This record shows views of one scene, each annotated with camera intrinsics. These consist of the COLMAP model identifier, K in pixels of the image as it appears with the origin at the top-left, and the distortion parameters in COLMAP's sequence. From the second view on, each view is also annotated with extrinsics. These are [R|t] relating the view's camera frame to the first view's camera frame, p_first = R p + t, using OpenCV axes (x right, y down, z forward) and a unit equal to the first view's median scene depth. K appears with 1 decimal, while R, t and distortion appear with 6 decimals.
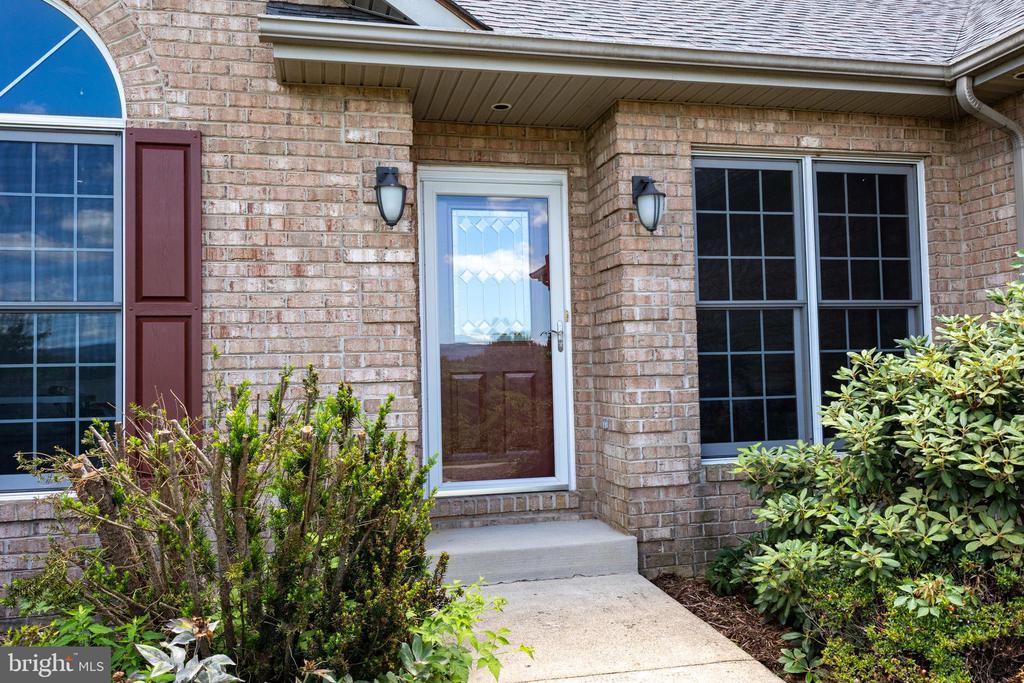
lens RADIAL K [[858.4, 0, 514.9], [0, 858.4, 338.7], [0, 0, 1]] dist [0.018248, -0.022201]
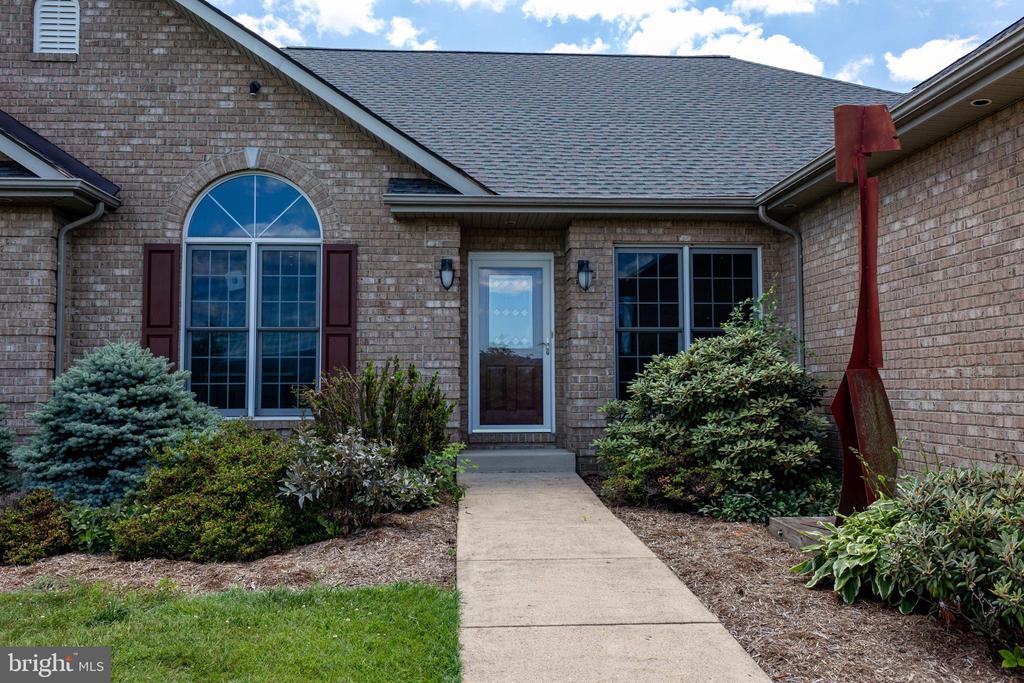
lens RADIAL K [[858.4, 0, 511.1], [0, 858.4, 340.3], [0, 0, 1]] dist [0.018248, -0.022201]
pose [[0.986214, 0.011038, -0.165104, 0.305060], [-0.012778, 0.999873, -0.009484, 0.003198], [0.164979, 0.011463, 0.986230, -0.862927]]
